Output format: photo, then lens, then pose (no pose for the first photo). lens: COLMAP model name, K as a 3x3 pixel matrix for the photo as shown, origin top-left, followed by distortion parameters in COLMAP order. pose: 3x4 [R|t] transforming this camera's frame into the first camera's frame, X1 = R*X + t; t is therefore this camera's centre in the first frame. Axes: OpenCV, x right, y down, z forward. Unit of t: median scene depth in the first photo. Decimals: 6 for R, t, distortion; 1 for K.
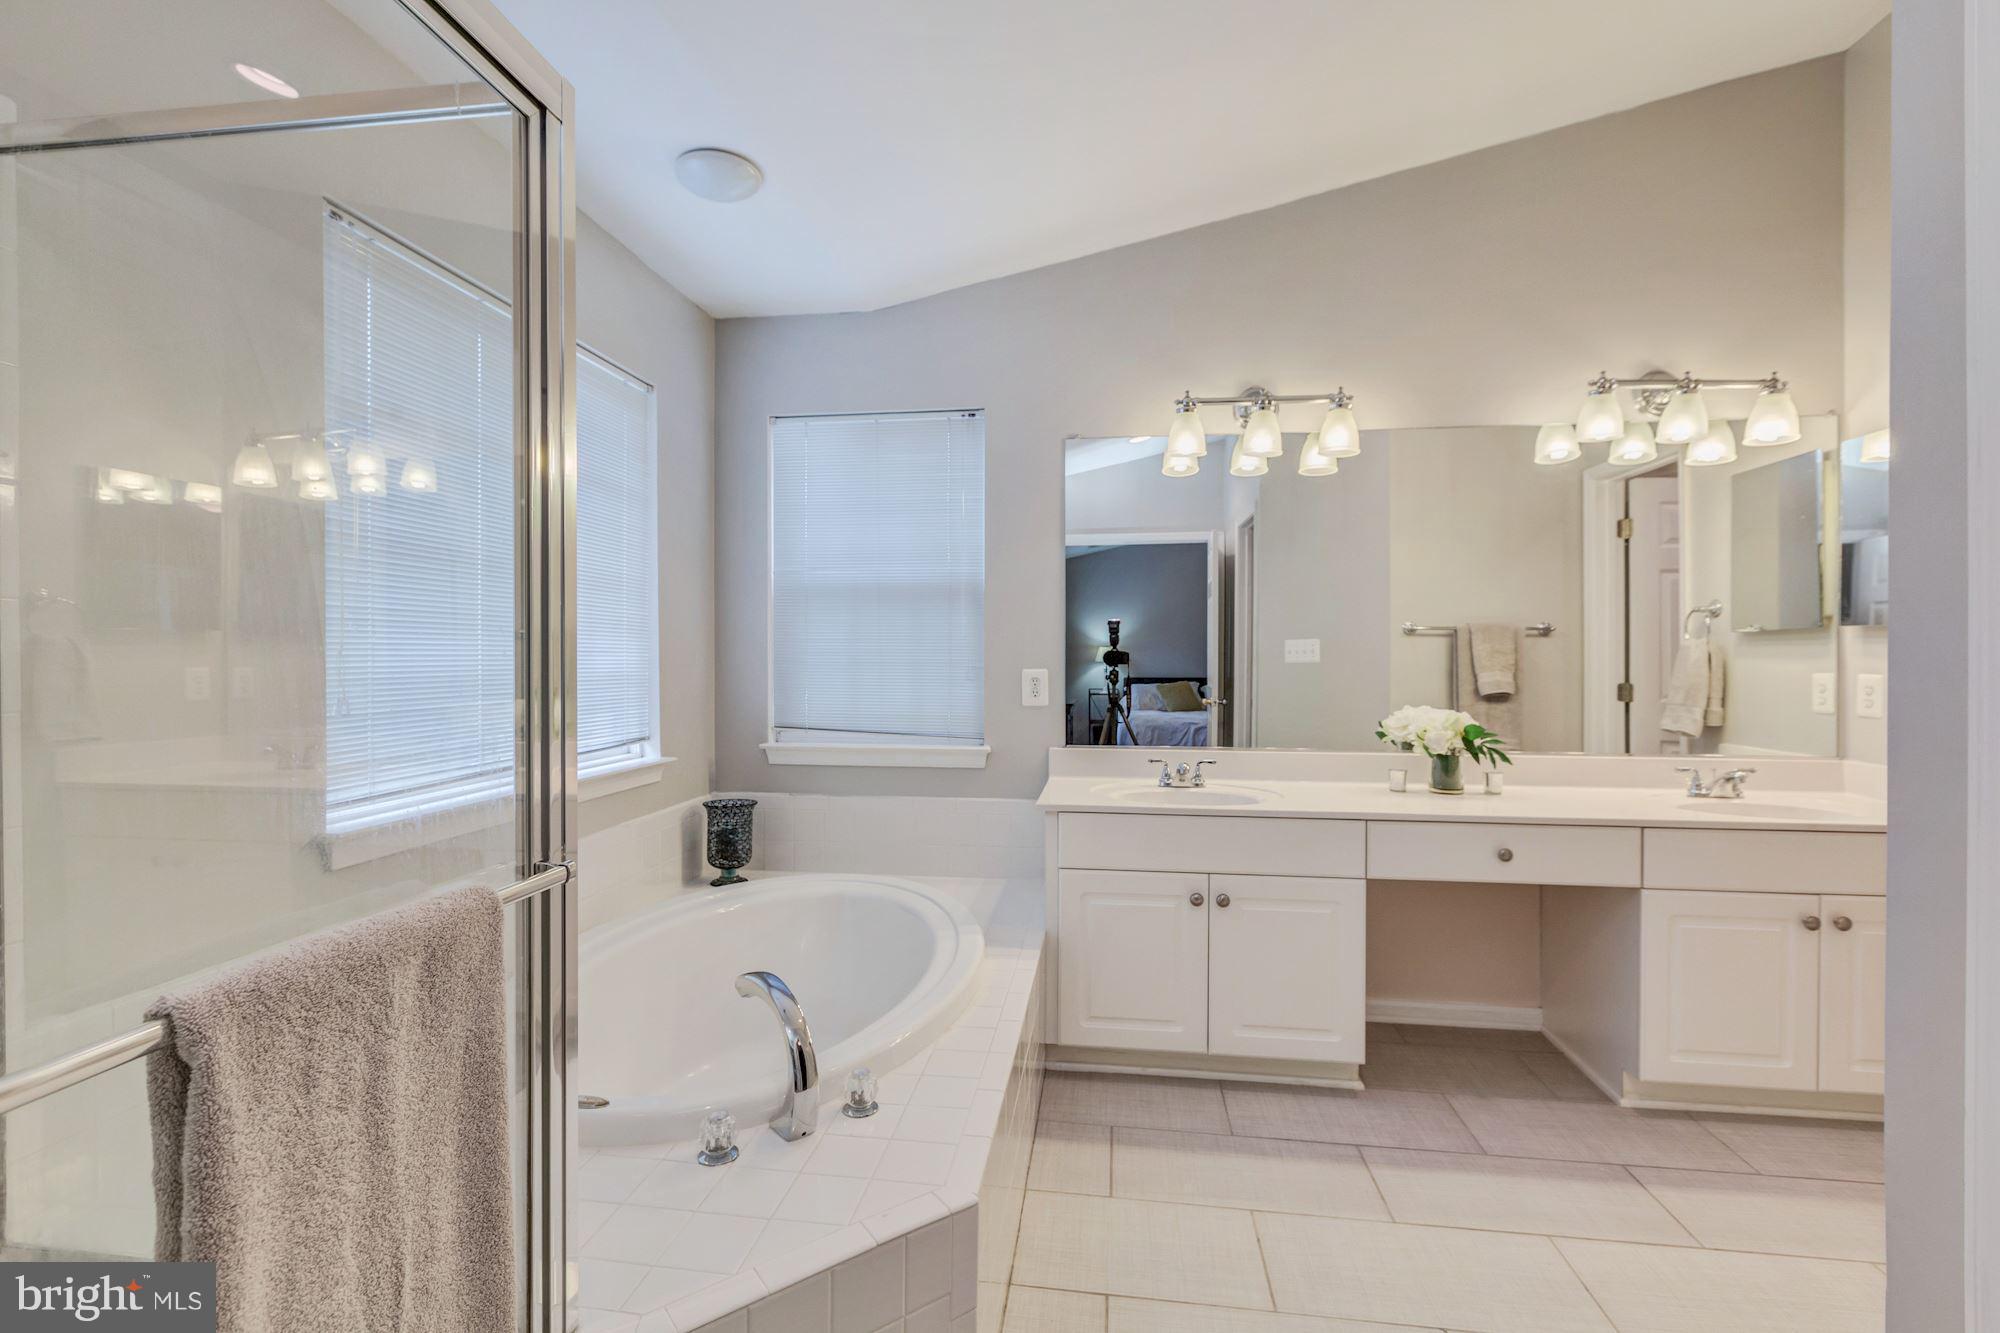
lens RADIAL K [[890.0, 0, 988.2], [0, 890.0, 659.6], [0, 0, 1]] dist [0.001200, 0.000284]
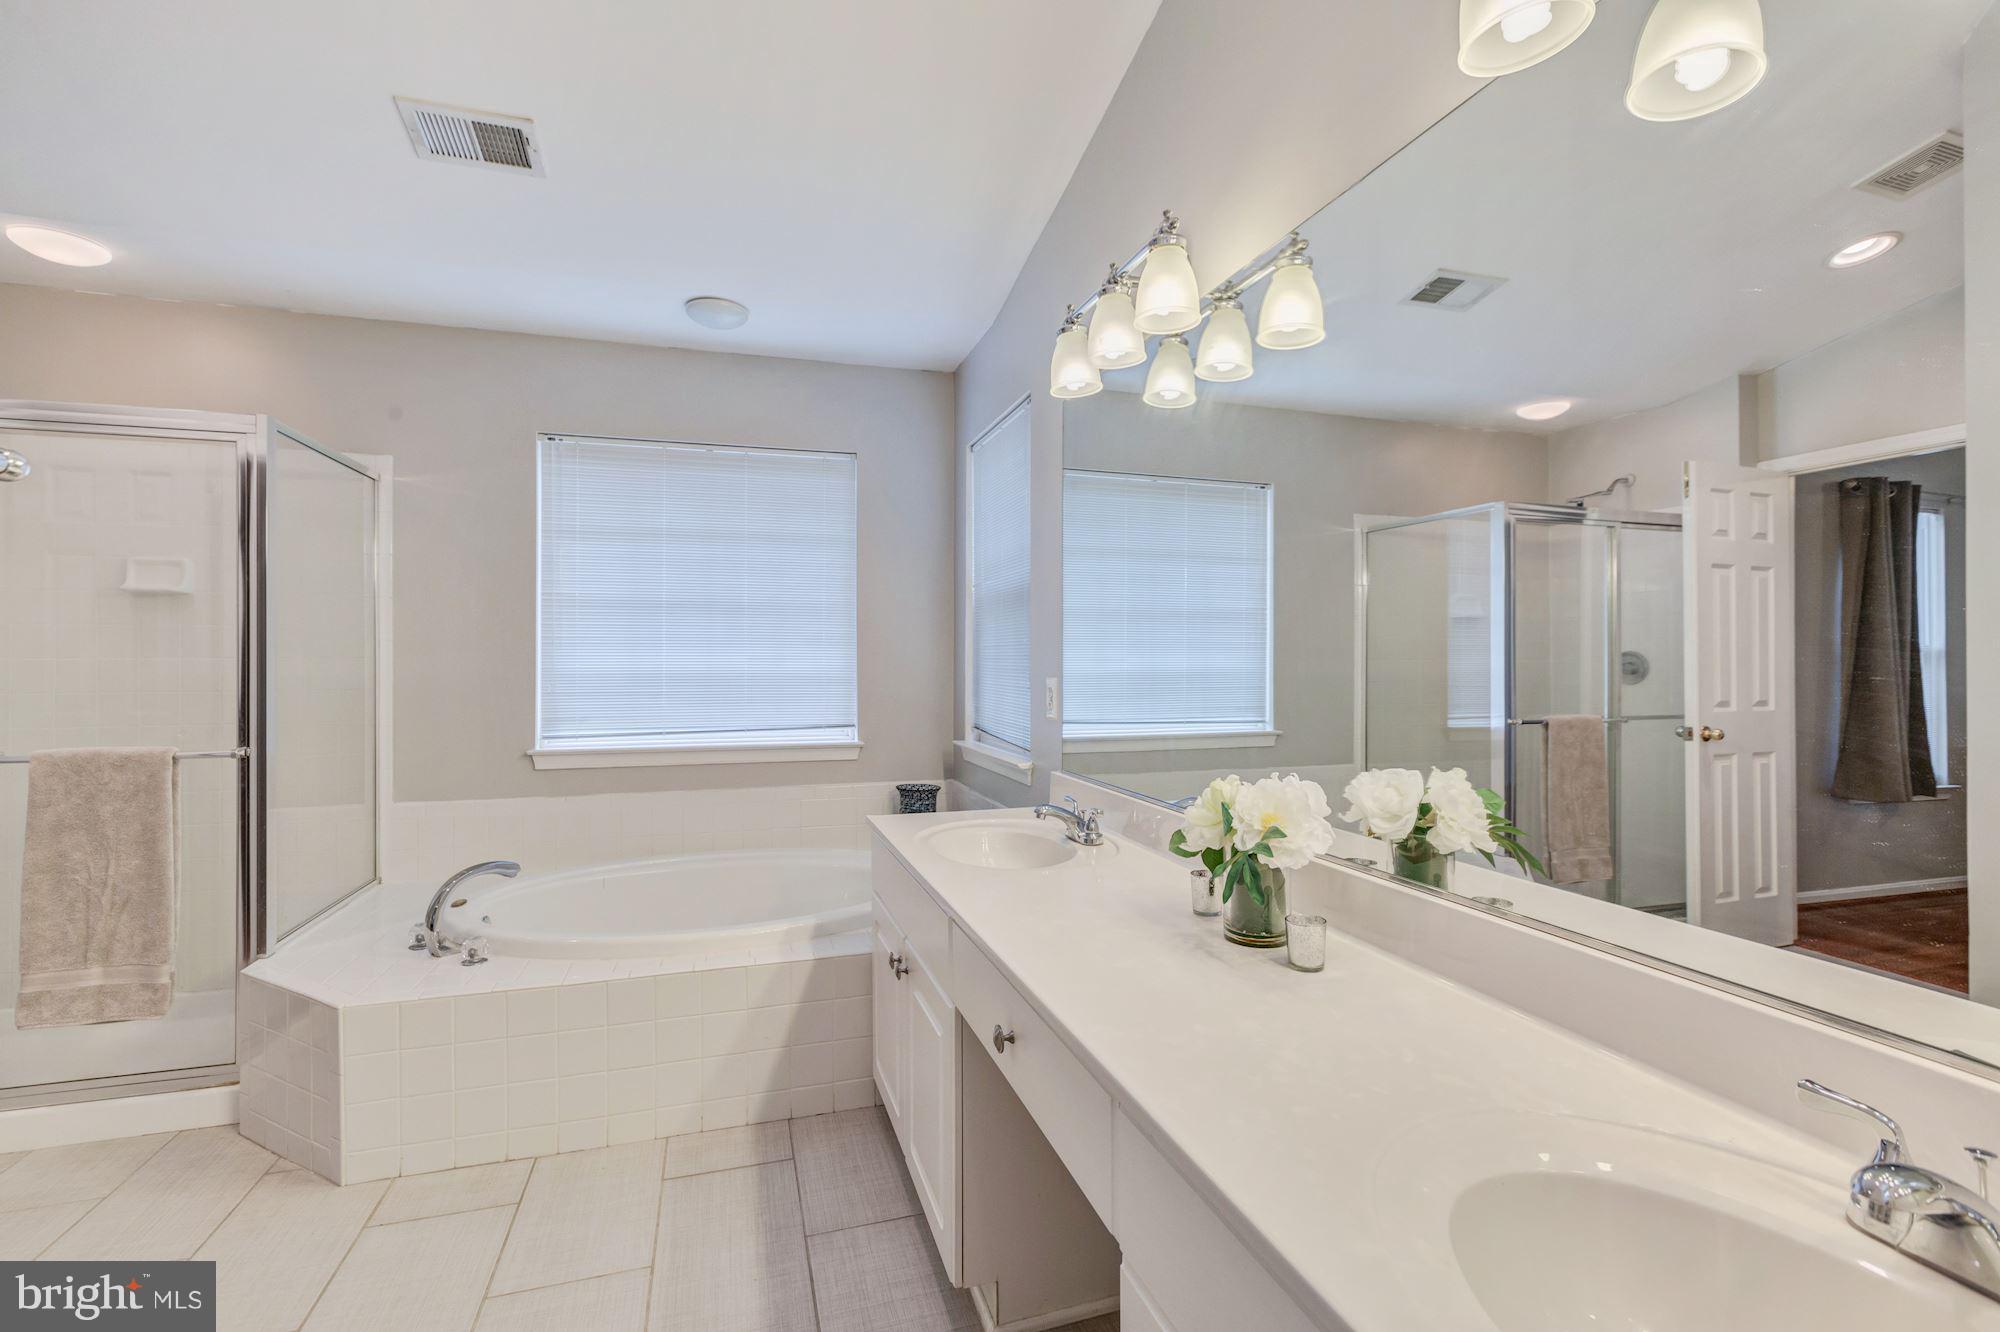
lens RADIAL K [[890.0, 0, 989.9], [0, 890.0, 660.5], [0, 0, 1]] dist [0.001200, 0.000284]
pose [[0.422478, 0.004613, -0.906362, 0.964962], [-0.006592, 0.999976, 0.002017, -0.012064], [0.906349, 0.005122, 0.422498, 0.695057]]
